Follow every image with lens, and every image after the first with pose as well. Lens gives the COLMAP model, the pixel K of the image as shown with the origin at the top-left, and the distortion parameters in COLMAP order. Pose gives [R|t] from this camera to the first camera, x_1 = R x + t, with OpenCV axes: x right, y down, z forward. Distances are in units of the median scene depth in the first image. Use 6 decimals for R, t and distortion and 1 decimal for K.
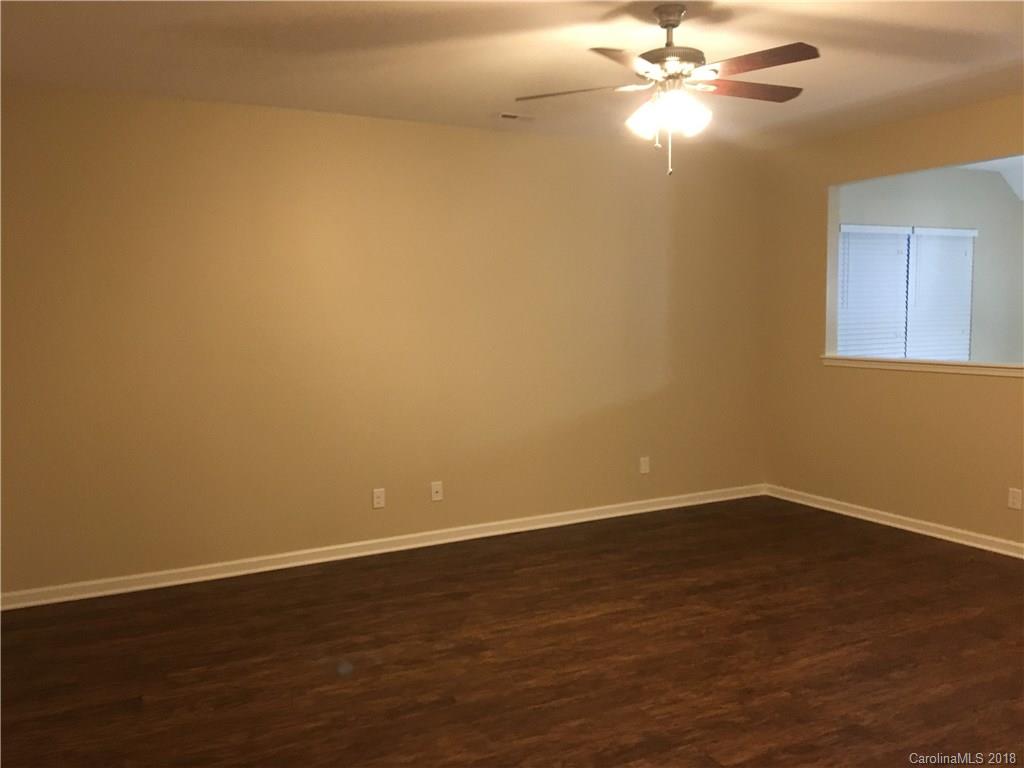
lens RADIAL K [[852.0, 0, 514.7], [0, 852.0, 382.4], [0, 0, 1]] dist [0.105363, -0.169668]
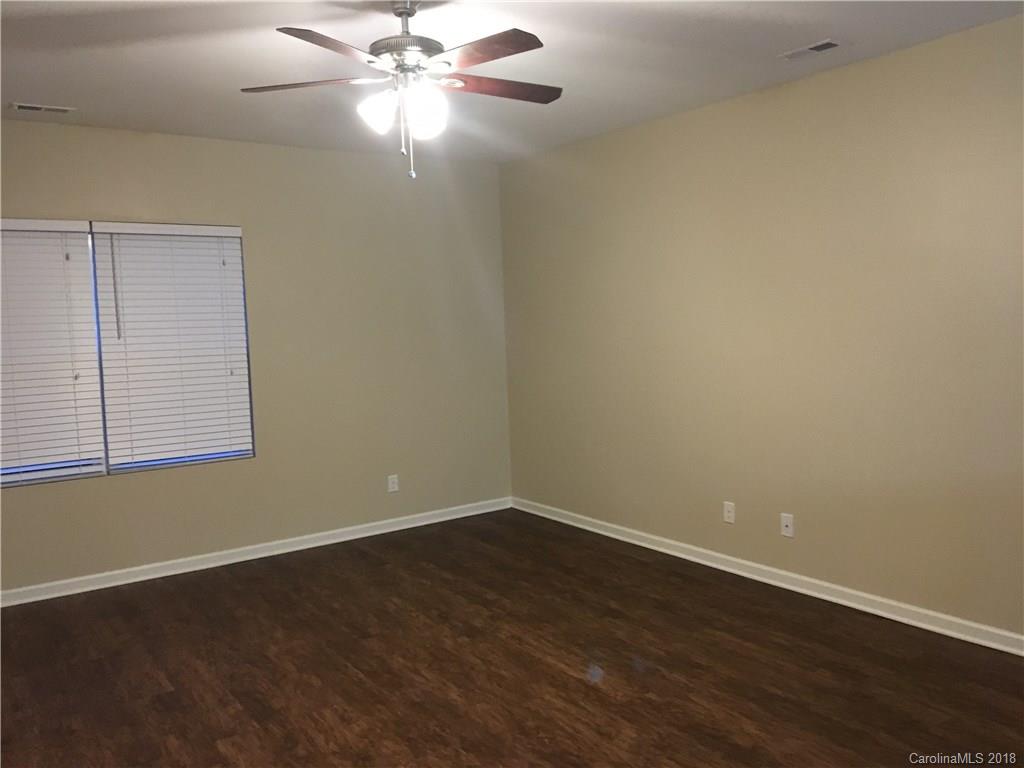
lens RADIAL K [[852.0, 0, 514.7], [0, 852.0, 382.4], [0, 0, 1]] dist [0.105363, -0.169668]
pose [[0.133059, 0.088452, -0.987153, 0.984245], [-0.052237, 0.995251, 0.082136, -0.094560], [0.989731, 0.040637, 0.137047, 0.878524]]
